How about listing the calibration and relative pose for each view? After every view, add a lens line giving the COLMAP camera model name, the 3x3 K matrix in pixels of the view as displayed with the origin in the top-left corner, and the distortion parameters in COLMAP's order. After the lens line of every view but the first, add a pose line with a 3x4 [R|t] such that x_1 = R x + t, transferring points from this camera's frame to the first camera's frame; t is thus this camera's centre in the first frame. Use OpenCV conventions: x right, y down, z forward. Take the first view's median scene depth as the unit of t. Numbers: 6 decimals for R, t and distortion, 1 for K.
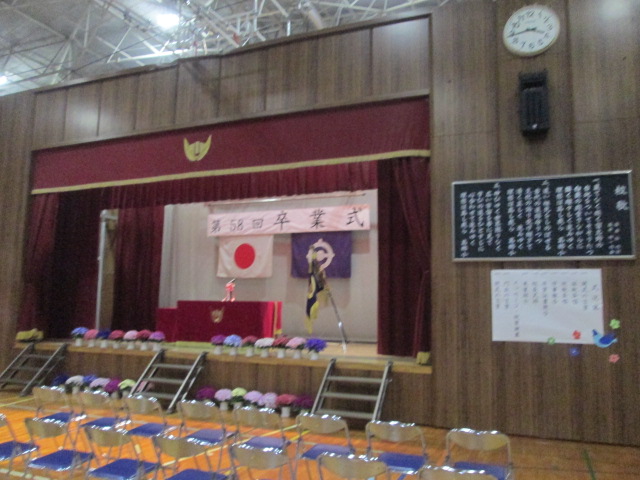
lens RADIAL K [[532.6, 0, 317.7], [0, 532.6, 229.6], [0, 0, 1]] dist [-0.006964, -0.006566]
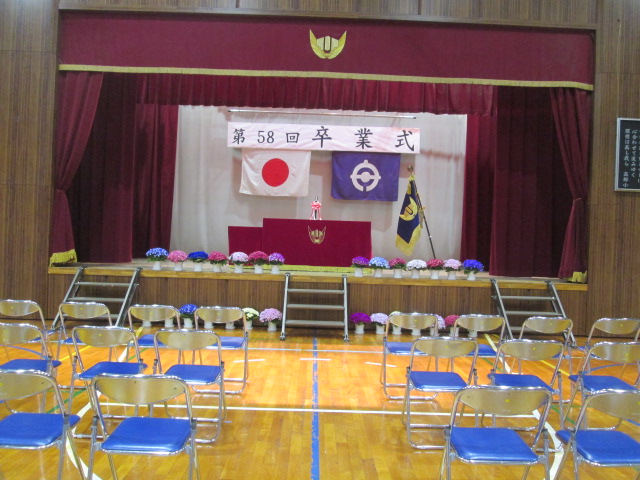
lens RADIAL K [[532.6, 0, 317.7], [0, 532.6, 229.6], [0, 0, 1]] dist [-0.006964, -0.006566]
pose [[0.916391, 0.022676, 0.399641, -0.492708], [-0.077047, 0.989717, 0.120514, 0.035839], [-0.392799, -0.141230, 0.908715, 0.152163]]
